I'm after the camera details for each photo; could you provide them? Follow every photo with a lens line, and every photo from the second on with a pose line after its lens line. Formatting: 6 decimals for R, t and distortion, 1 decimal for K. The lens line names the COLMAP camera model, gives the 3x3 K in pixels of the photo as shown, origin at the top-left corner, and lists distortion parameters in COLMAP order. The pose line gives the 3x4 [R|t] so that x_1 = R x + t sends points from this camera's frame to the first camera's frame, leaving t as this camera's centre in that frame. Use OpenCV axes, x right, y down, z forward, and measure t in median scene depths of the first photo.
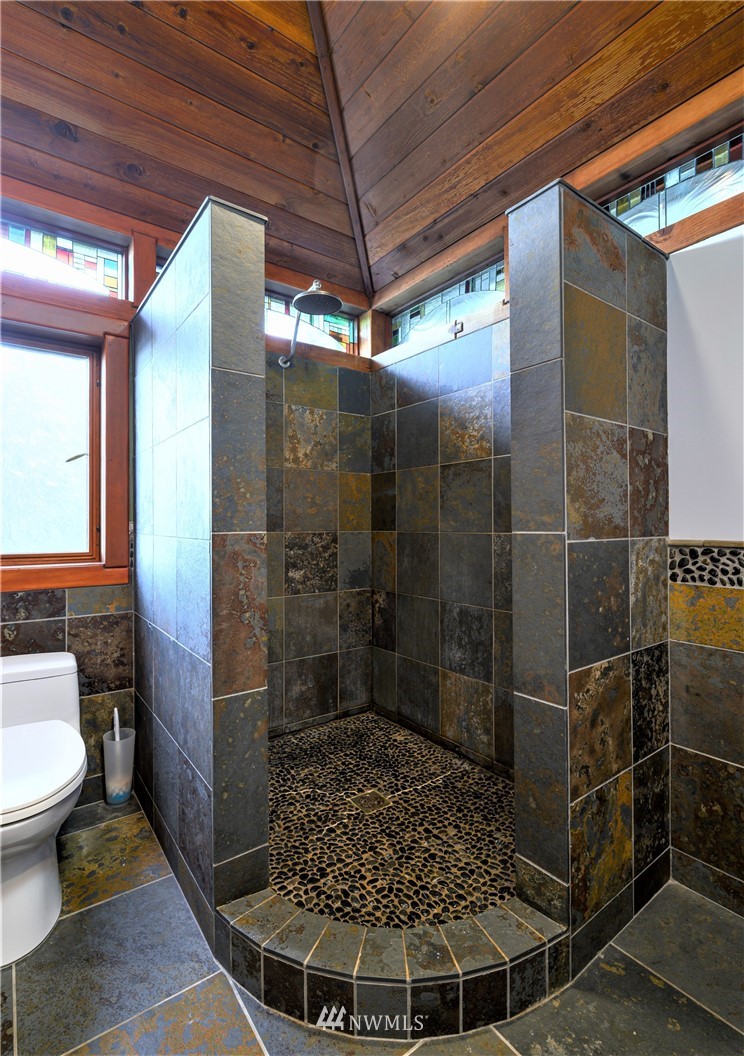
lens RADIAL K [[500.0, 0, 372.0], [0, 500.0, 528.0], [0, 0, 1]] dist [0.001563, 0.000136]
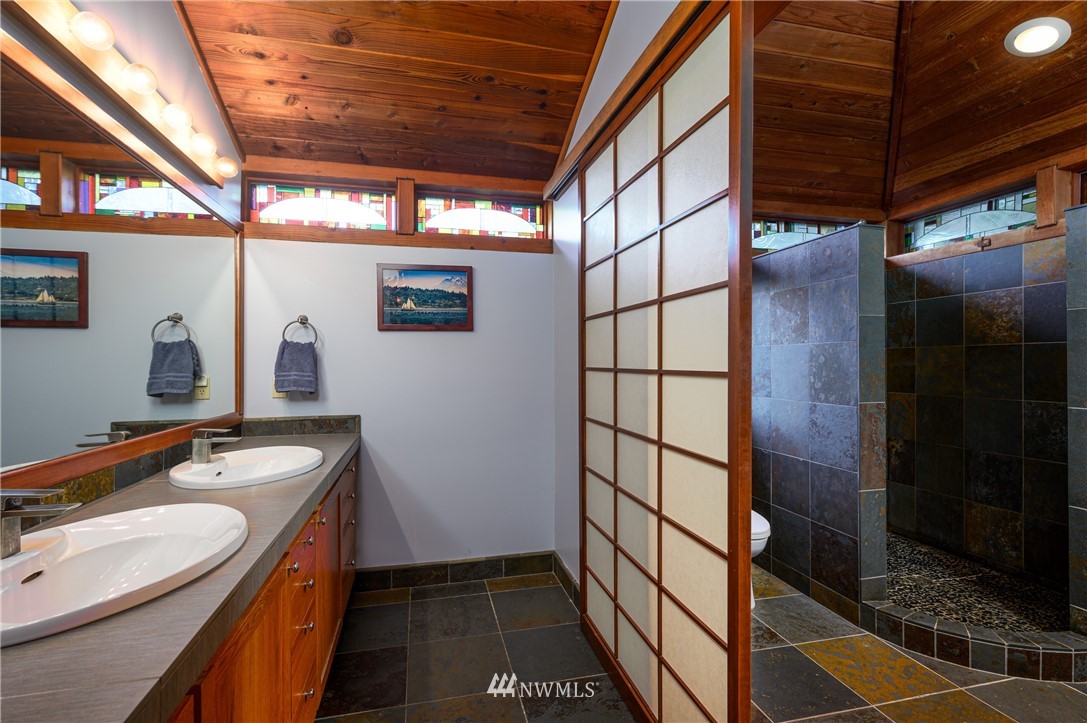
lens RADIAL K [[513.4, 0, 542.5], [0, 513.4, 368.9], [0, 0, 1]] dist [-0.000735, 0.000705]
pose [[0.922338, 0.004908, -0.386352, -0.386944], [-0.003933, 0.999987, 0.003315, -0.068817], [0.386363, -0.001538, 0.922345, -0.712625]]
